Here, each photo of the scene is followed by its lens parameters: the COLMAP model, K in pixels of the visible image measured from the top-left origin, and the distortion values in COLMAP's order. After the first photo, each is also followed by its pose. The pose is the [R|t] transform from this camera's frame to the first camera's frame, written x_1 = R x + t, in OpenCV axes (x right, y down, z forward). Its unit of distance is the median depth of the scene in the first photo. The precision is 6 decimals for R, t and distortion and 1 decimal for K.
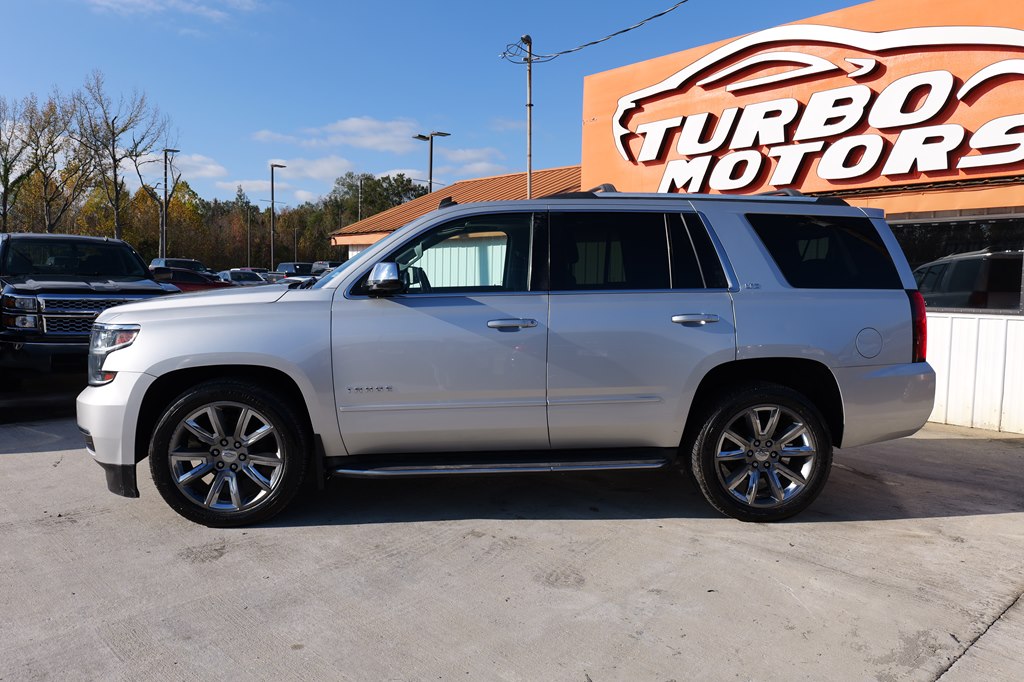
lens RADIAL K [[712.0, 0, 559.3], [0, 712.0, 340.3], [0, 0, 1]] dist [0.007063, 0.000292]
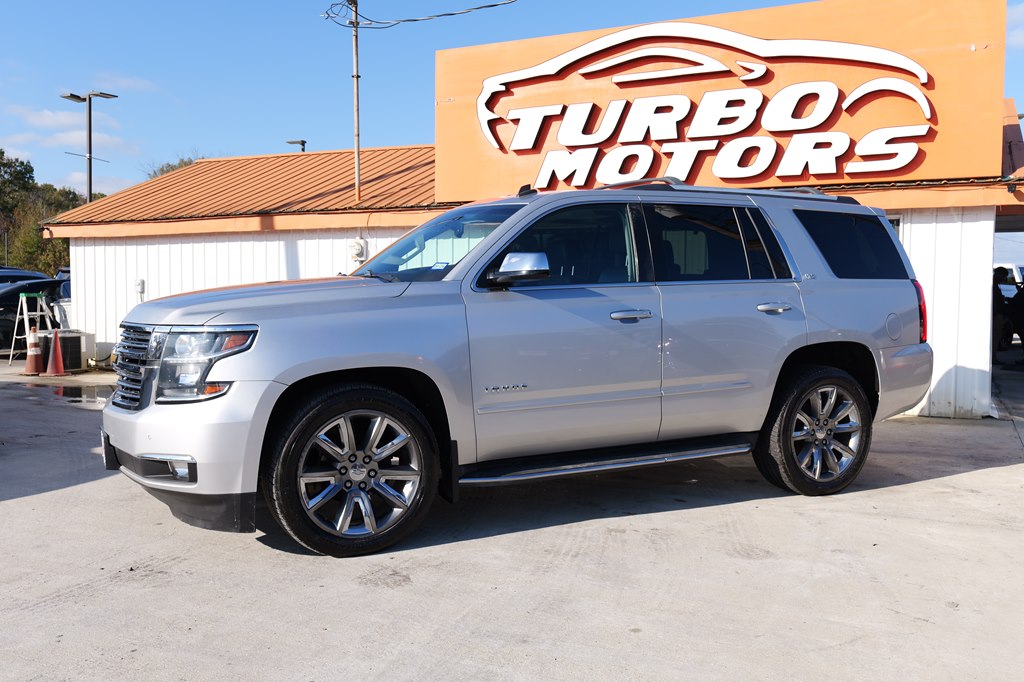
lens RADIAL K [[841.6, 0, 554.7], [0, 841.6, 340.0], [0, 0, 1]] dist [0.008433, 0.001883]
pose [[0.930816, -0.032666, 0.364026, -0.312781], [0.040158, 0.999108, -0.013031, 0.011682], [-0.363276, 0.026748, 0.931298, -0.024958]]
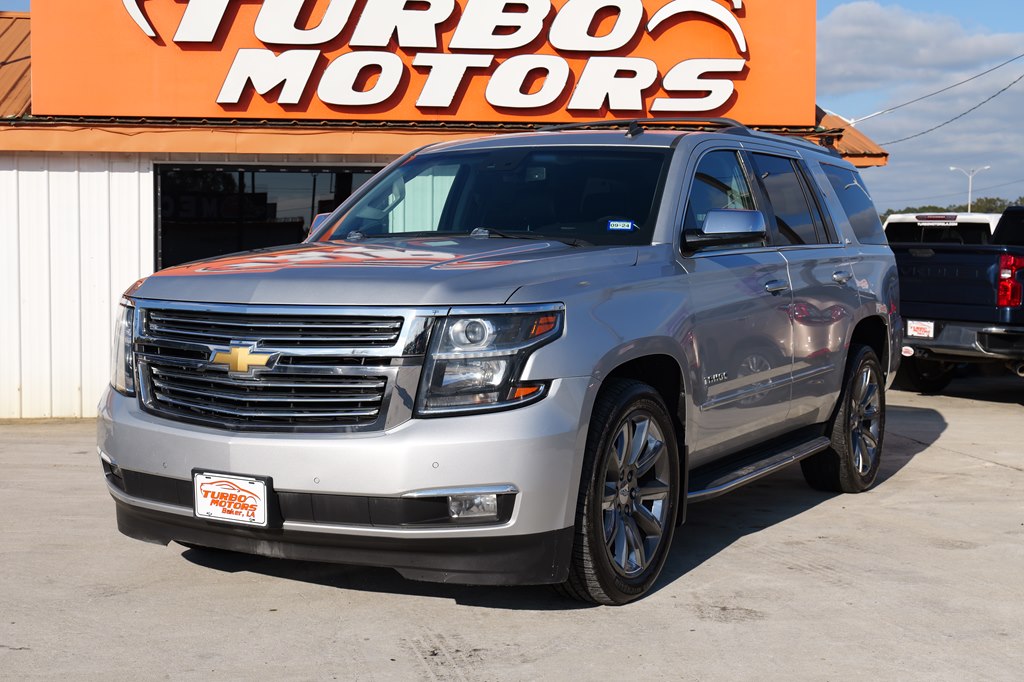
lens RADIAL K [[1287.5, 0, 516.6], [0, 1287.5, 345.5], [0, 0, 1]] dist [0.009262, -0.007760]
pose [[0.614167, -0.064051, 0.786573, -0.754155], [0.071465, 0.997120, 0.025395, -0.007885], [-0.785934, 0.040615, 0.616975, 0.168927]]
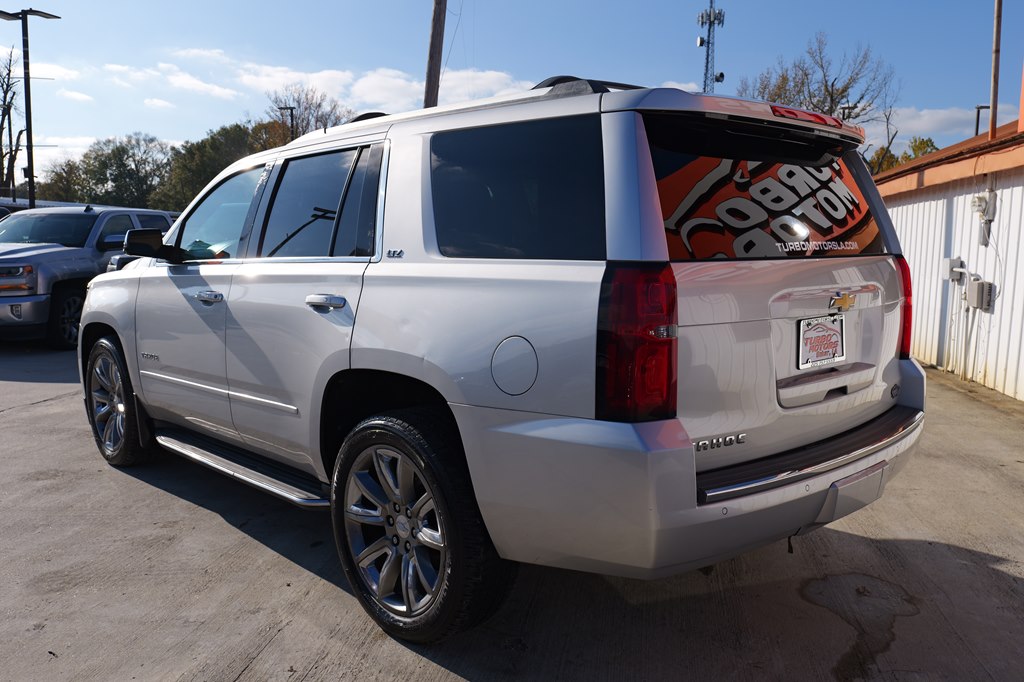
lens RADIAL K [[841.6, 0, 554.7], [0, 841.6, 340.0], [0, 0, 1]] dist [0.008433, 0.001883]
pose [[0.606875, 0.076465, -0.791110, 0.530950], [-0.061008, 0.996906, 0.049556, -0.026451], [0.792452, 0.018190, 0.609663, 0.373524]]
